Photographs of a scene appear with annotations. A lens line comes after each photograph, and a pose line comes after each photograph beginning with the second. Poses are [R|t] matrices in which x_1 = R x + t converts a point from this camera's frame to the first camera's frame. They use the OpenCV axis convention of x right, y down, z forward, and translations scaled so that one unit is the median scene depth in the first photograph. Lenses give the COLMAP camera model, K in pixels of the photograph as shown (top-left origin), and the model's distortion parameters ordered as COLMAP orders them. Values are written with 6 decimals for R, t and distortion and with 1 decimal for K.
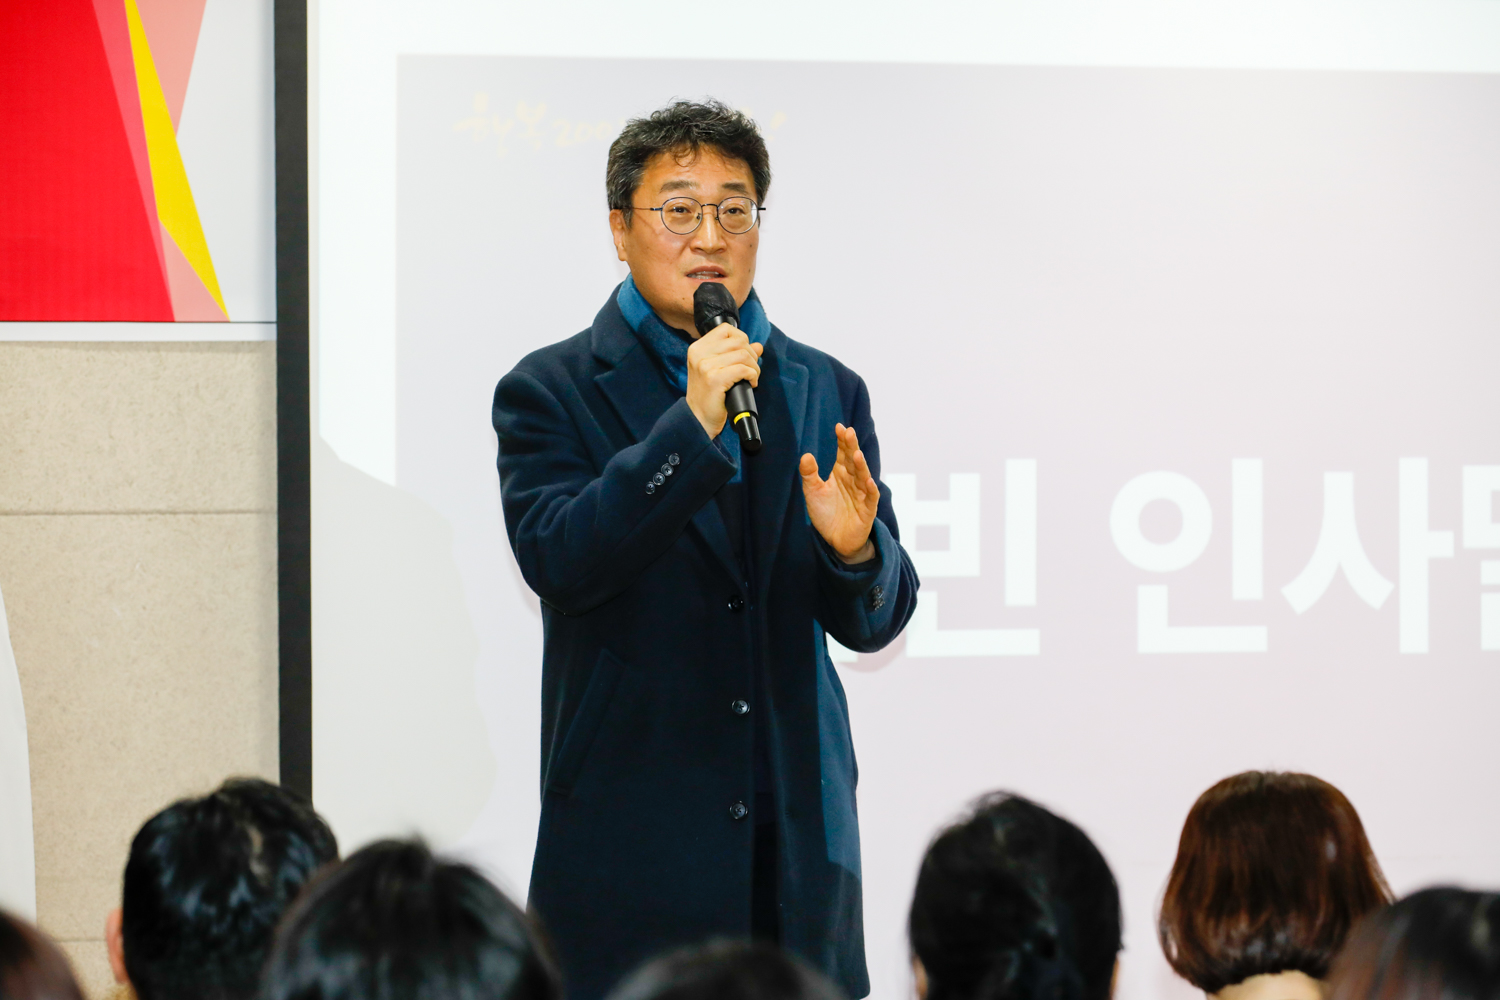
lens RADIAL K [[6036.3, 0, 753.0], [0, 6036.3, 485.2], [0, 0, 1]] dist [-0.044235, 0.000000]
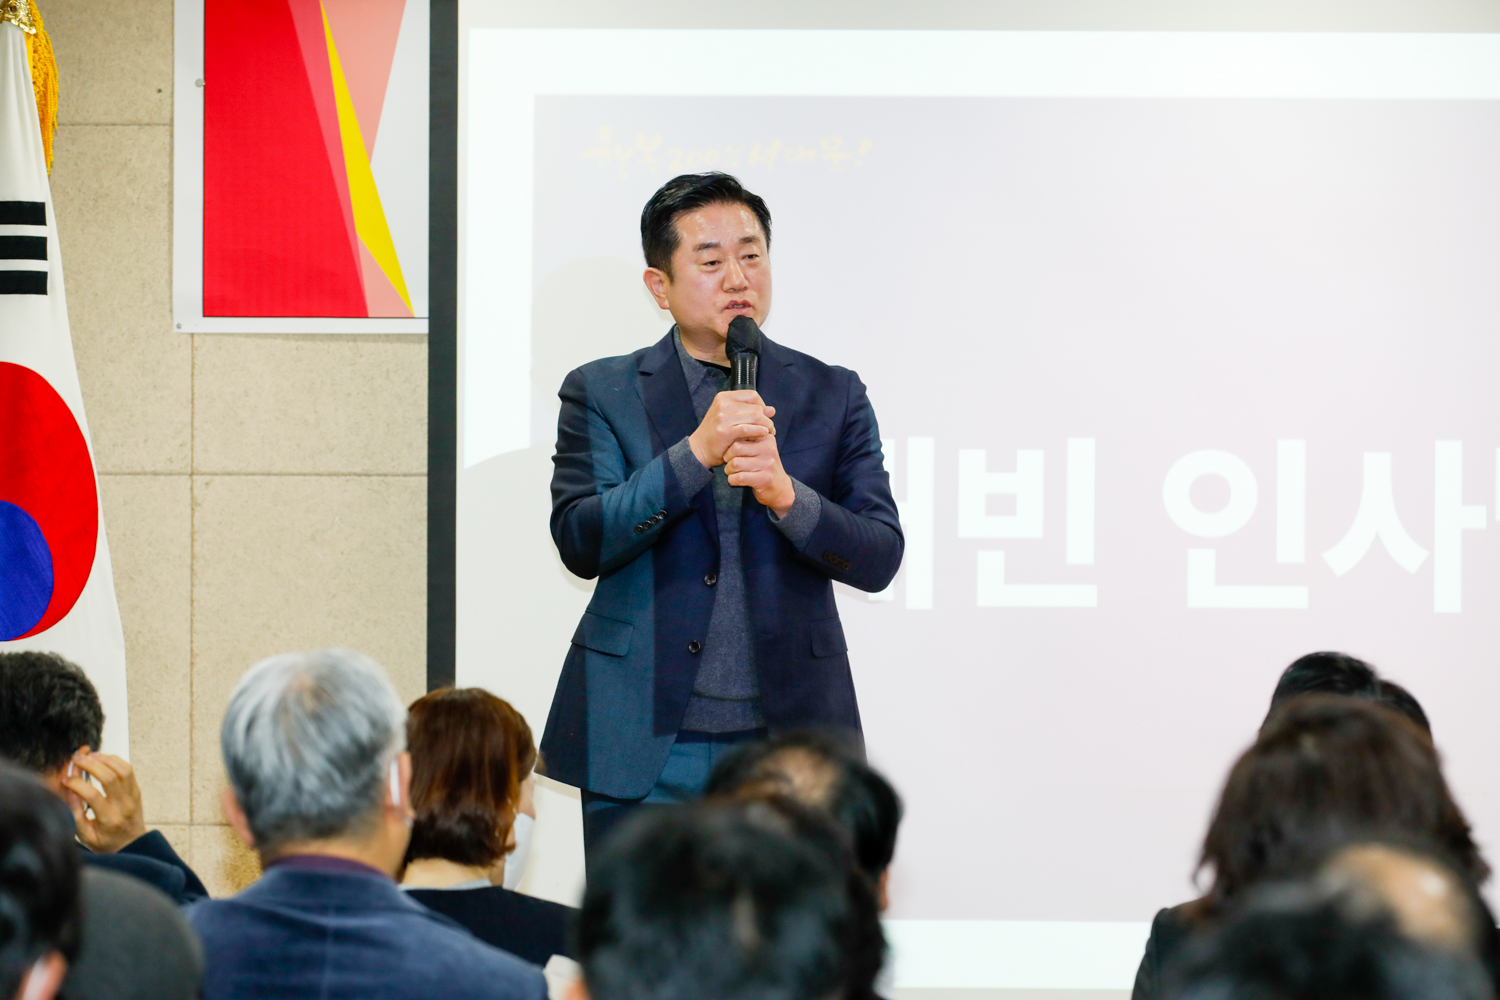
lens RADIAL K [[6036.3, 0, 758.2], [0, 6036.3, 497.3], [0, 0, 1]] dist [-0.044235, 0.000000]
pose [[0.938689, 0.012480, -0.344540, 0.395806], [-0.011146, 0.999921, 0.005852, 0.001066], [0.344586, -0.001652, 0.938753, -0.111308]]
